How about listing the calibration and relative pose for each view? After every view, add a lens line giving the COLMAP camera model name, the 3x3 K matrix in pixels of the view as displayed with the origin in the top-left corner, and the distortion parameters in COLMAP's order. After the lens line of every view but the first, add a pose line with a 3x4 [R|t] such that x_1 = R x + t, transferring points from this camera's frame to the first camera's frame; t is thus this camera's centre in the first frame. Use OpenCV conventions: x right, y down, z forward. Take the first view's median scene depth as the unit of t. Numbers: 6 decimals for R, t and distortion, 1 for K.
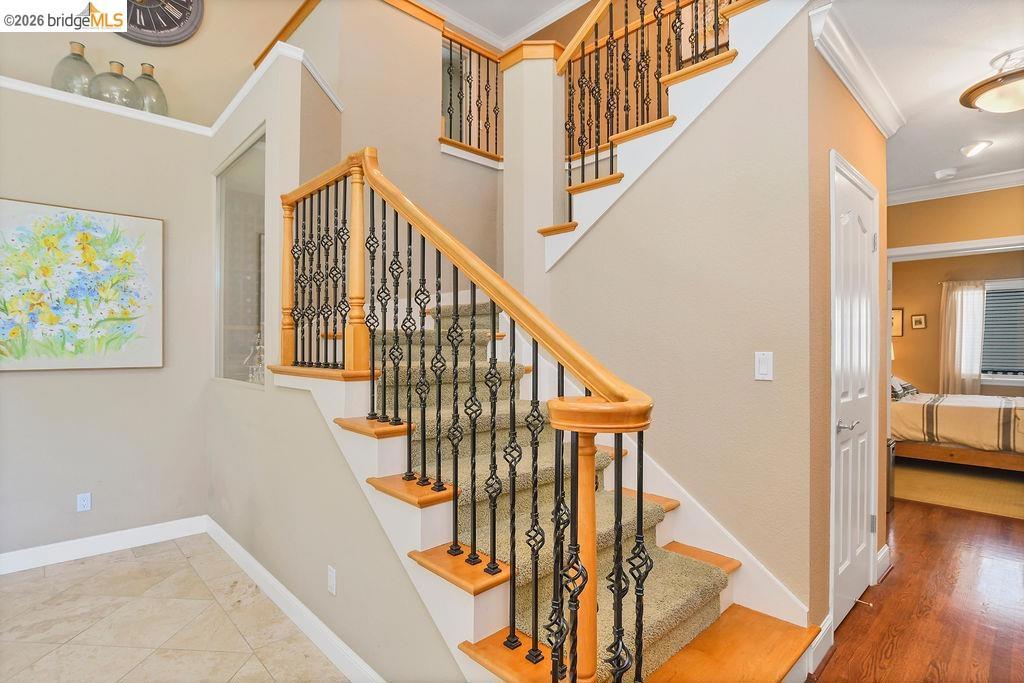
lens RADIAL K [[509.1, 0, 505.6], [0, 509.1, 345.5], [0, 0, 1]] dist [-0.024892, 0.001185]
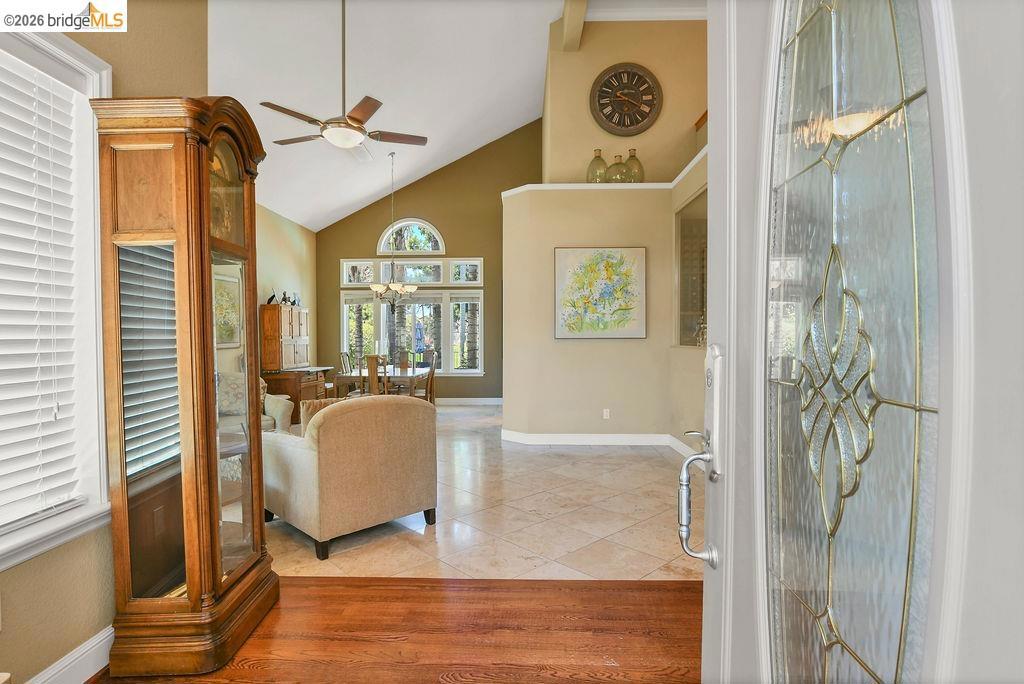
lens RADIAL K [[509.1, 0, 511.4], [0, 509.1, 343.5], [0, 0, 1]] dist [-0.024892, 0.001185]
pose [[0.709847, 0.006957, -0.704322, 0.183856], [0.003189, 0.999909, 0.013090, 0.041541], [0.704349, -0.011538, 0.709760, -0.517574]]
